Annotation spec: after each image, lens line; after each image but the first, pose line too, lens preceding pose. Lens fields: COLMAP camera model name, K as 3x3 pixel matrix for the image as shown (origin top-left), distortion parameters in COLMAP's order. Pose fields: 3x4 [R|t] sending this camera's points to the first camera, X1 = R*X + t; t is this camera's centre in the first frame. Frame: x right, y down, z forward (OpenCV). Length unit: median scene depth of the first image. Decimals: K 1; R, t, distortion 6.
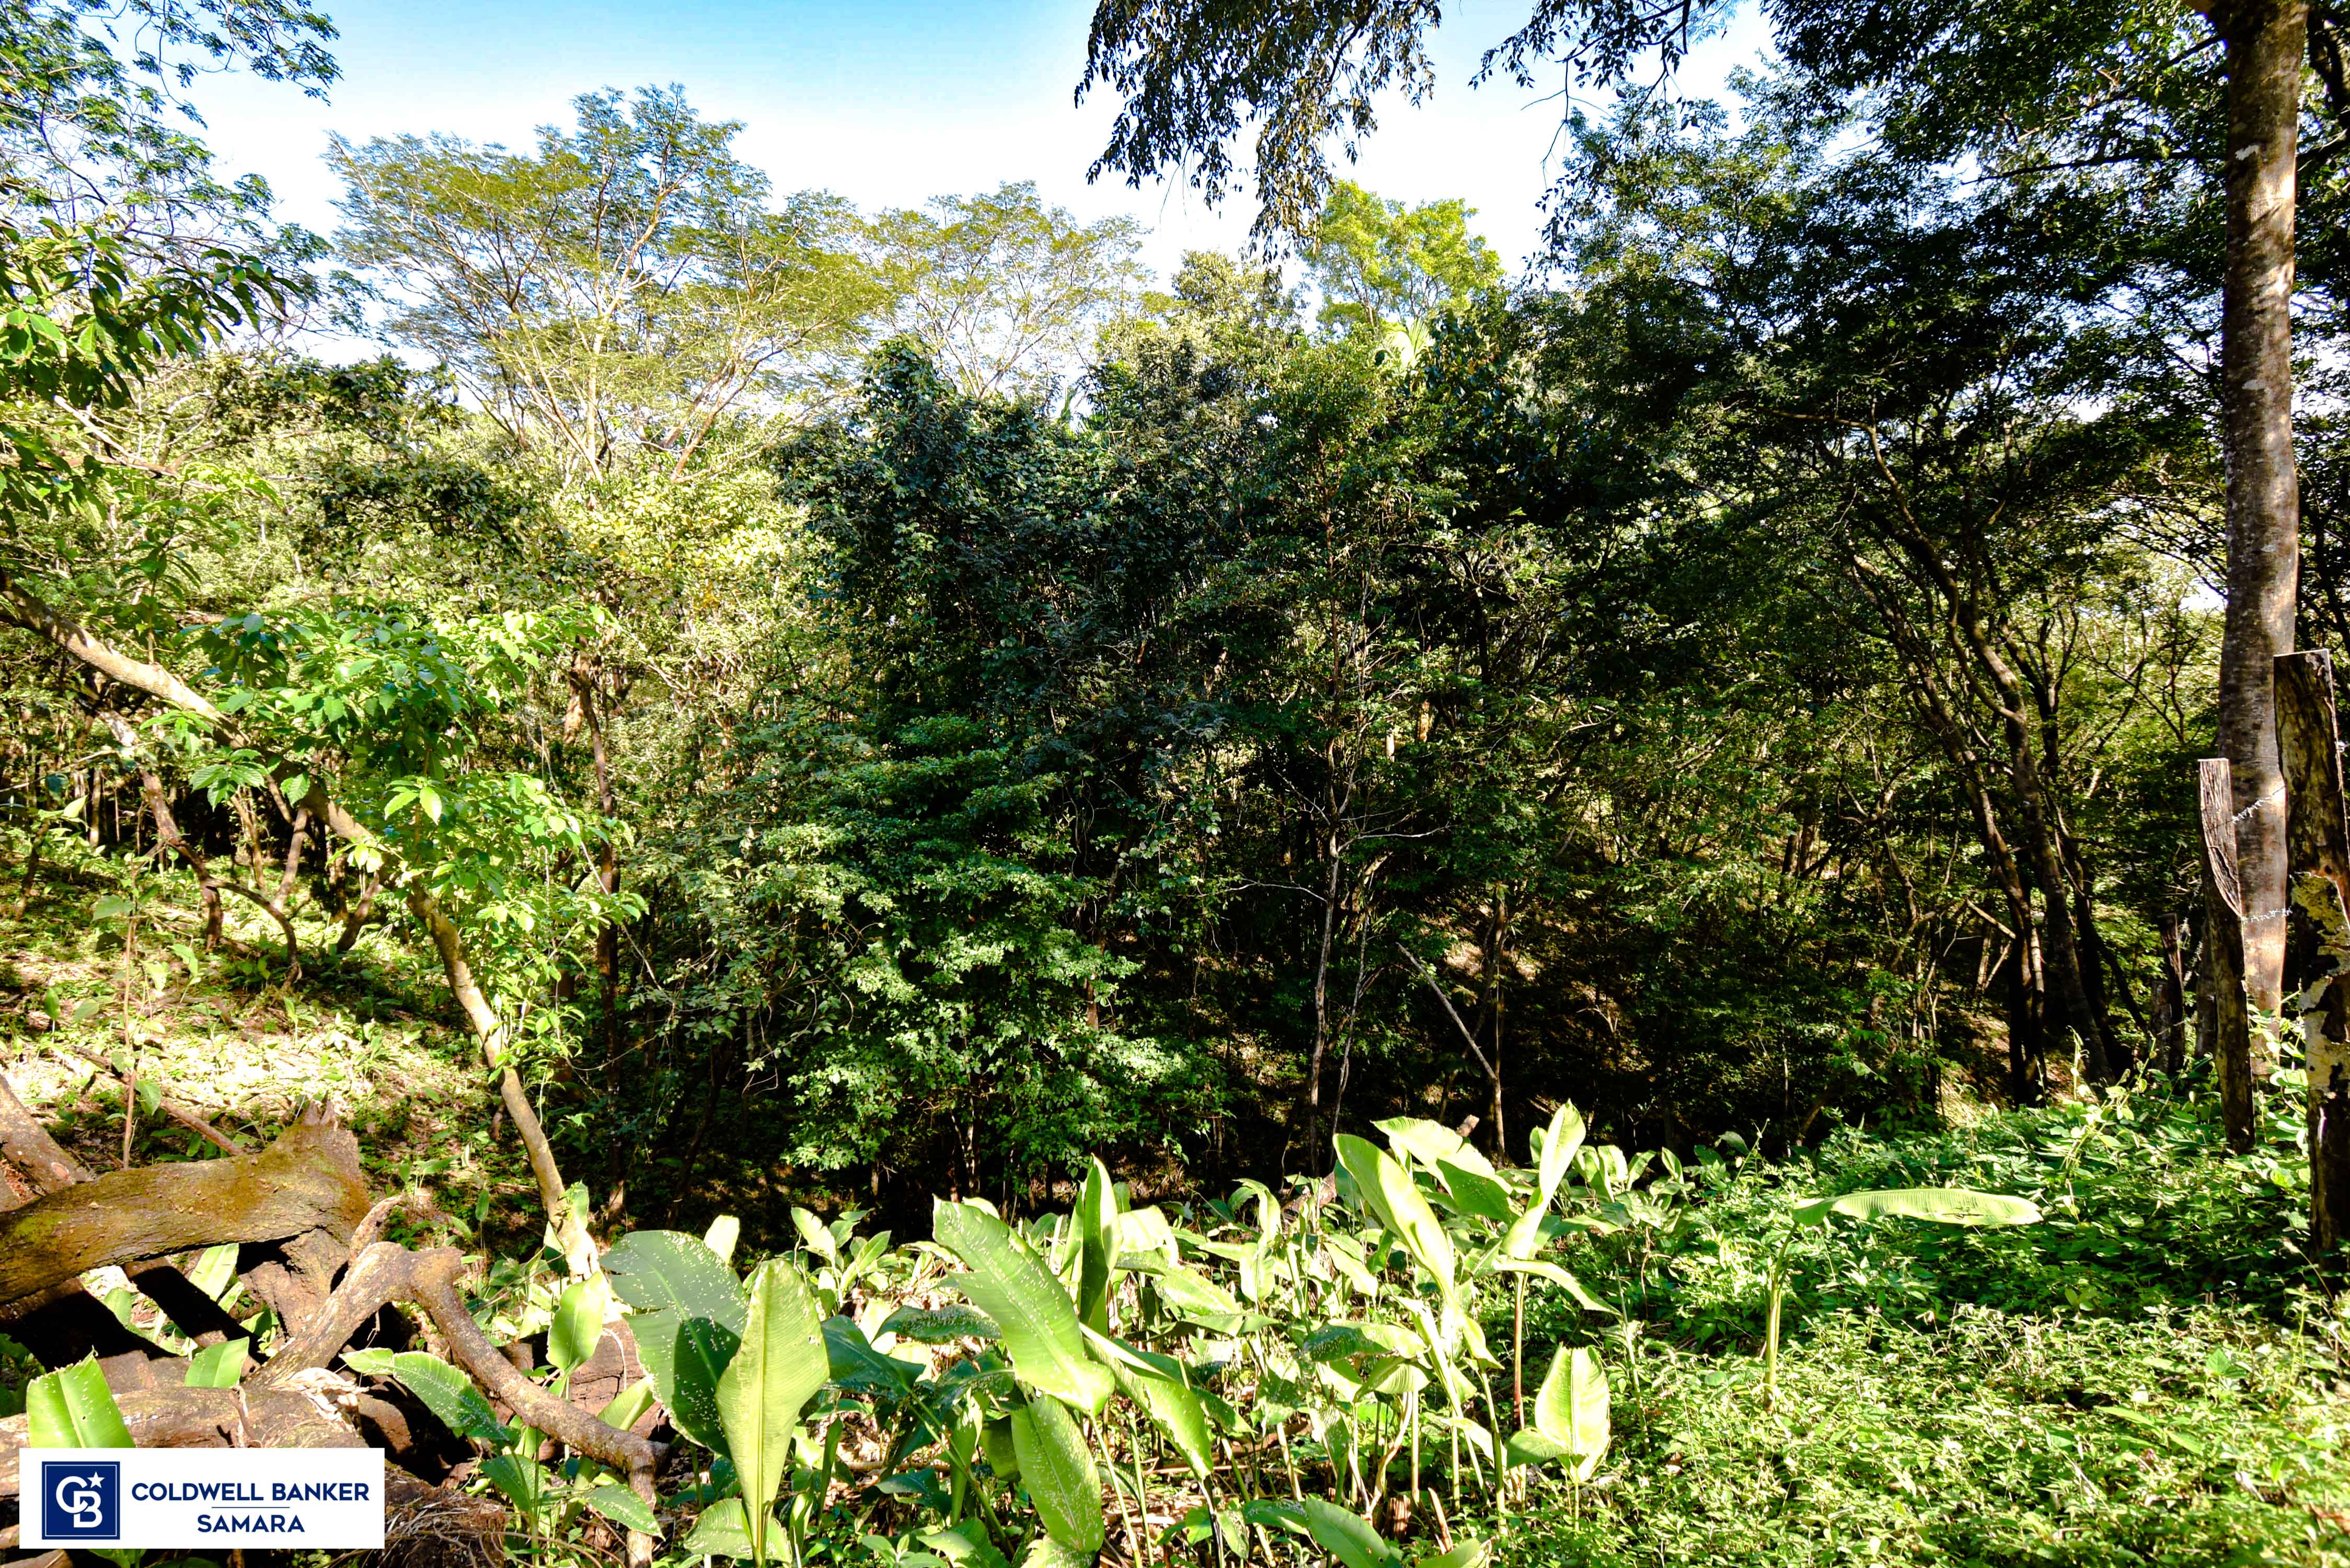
lens RADIAL K [[1321.1, 0, 1171.9], [0, 1321.1, 772.8], [0, 0, 1]] dist [0.017756, -0.022469]
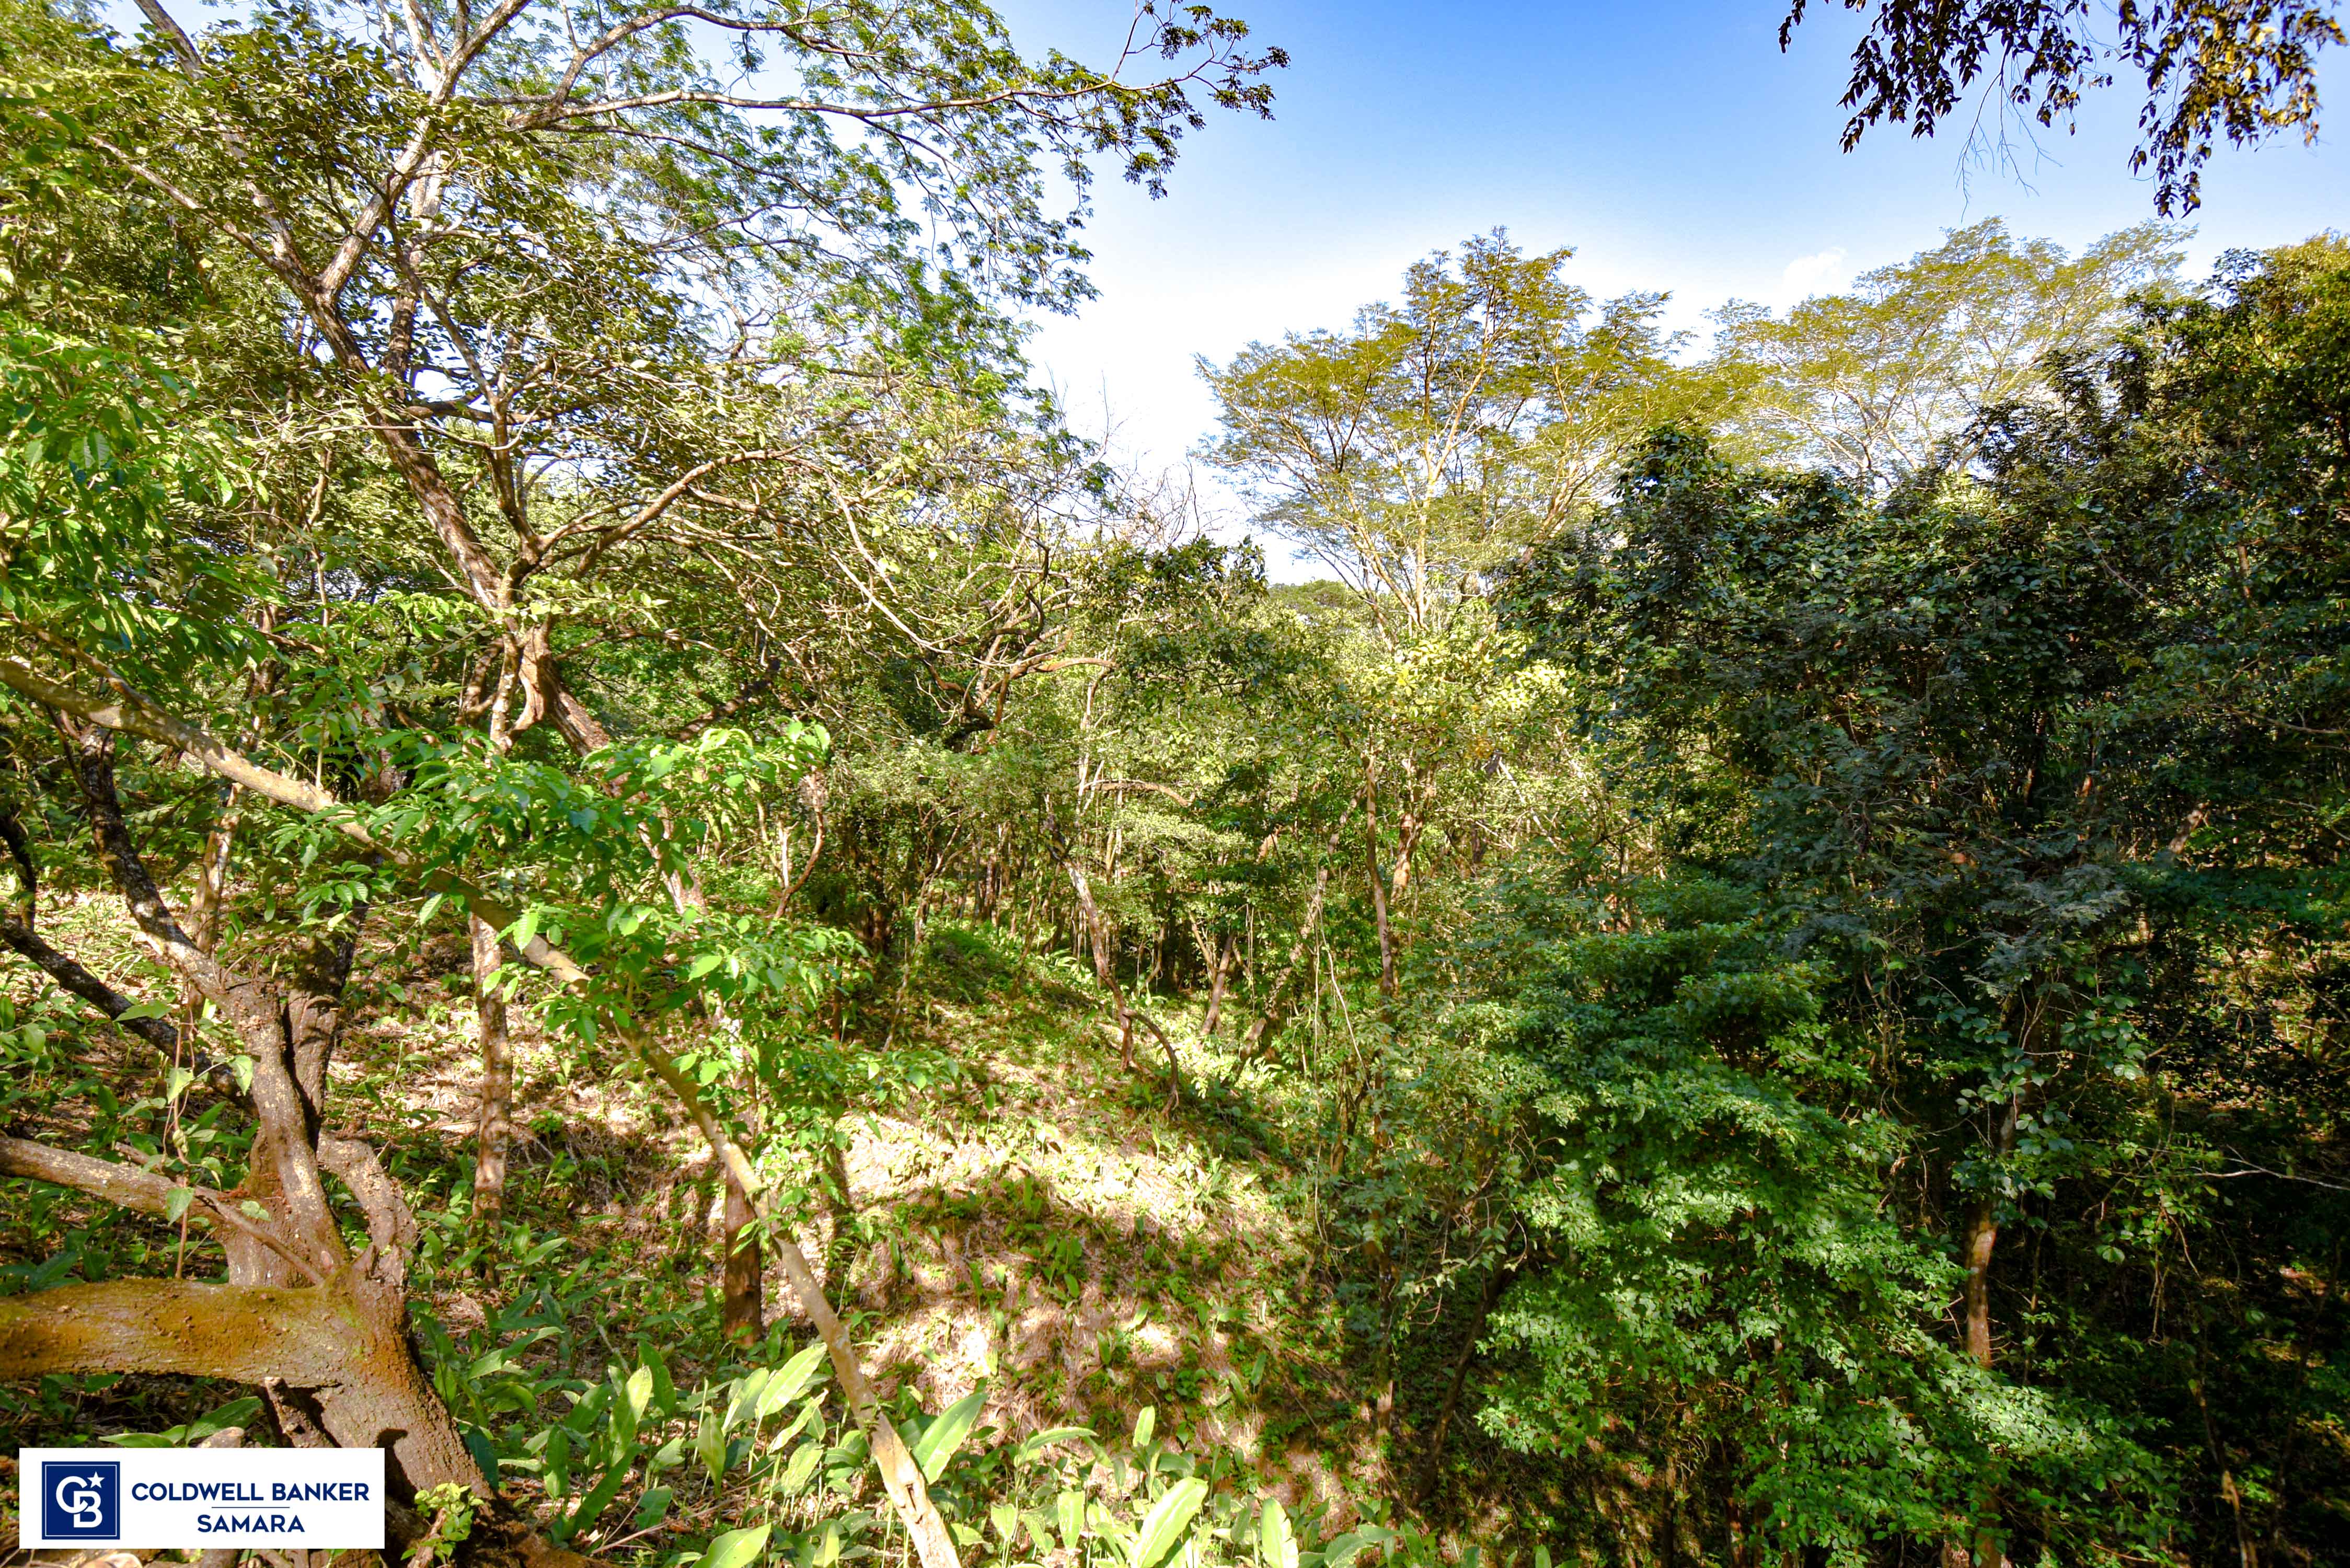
lens RADIAL K [[1321.1, 0, 1171.9], [0, 1321.1, 772.8], [0, 0, 1]] dist [0.017756, -0.022469]
pose [[0.722889, -0.033104, -0.690171, 0.146668], [-0.054863, 0.992948, -0.105091, -0.005878], [0.688783, 0.113834, 0.715975, 0.234800]]
